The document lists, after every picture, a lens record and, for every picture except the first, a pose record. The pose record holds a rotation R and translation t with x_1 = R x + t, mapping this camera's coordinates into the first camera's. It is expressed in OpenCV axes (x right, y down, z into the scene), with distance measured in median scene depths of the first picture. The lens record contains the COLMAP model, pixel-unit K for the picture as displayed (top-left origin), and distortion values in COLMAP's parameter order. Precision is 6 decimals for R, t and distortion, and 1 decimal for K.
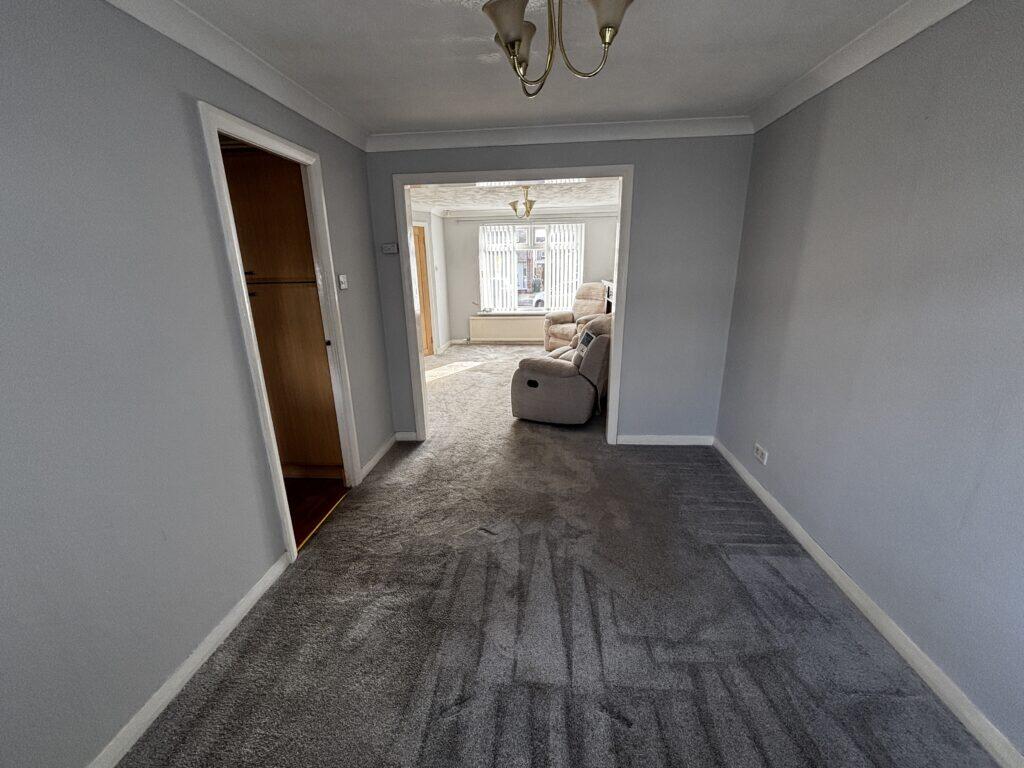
lens RADIAL K [[410.6, 0, 509.5], [0, 410.6, 389.0], [0, 0, 1]] dist [0.003685, -0.000090]
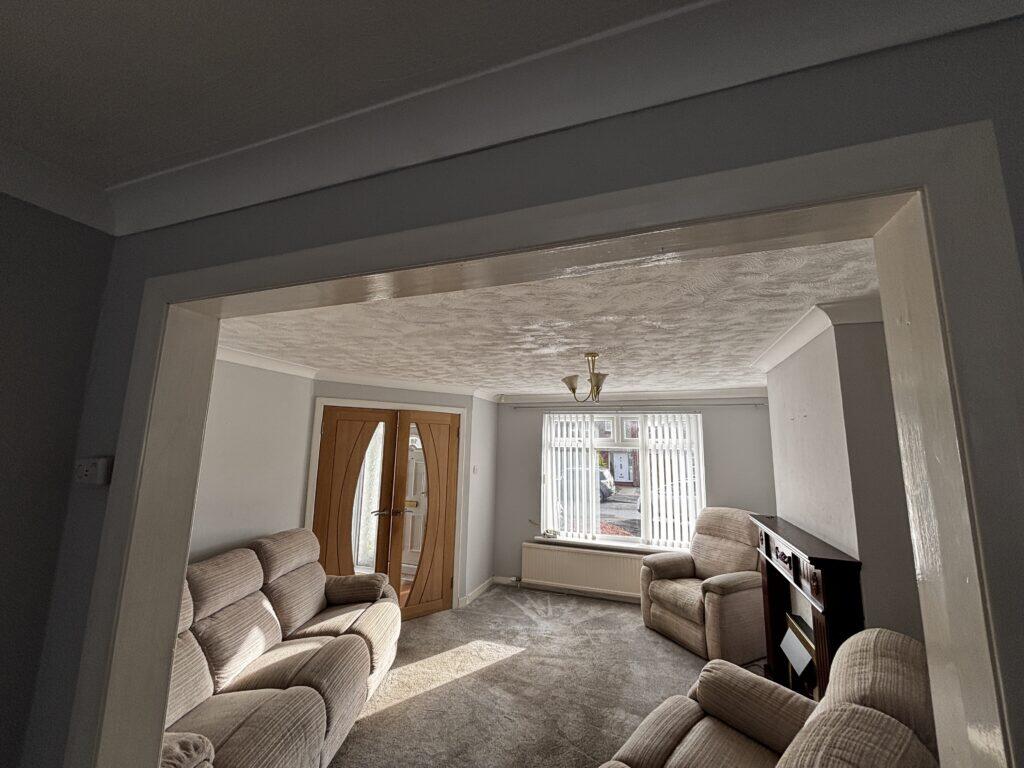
lens RADIAL K [[410.6, 0, 505.6], [0, 410.6, 380.8], [0, 0, 1]] dist [0.003685, -0.000090]
pose [[0.964763, -0.003749, -0.263093, 0.052590], [-0.112972, 0.897140, -0.427056, -0.129204], [0.237632, 0.441731, 0.865104, 0.323582]]
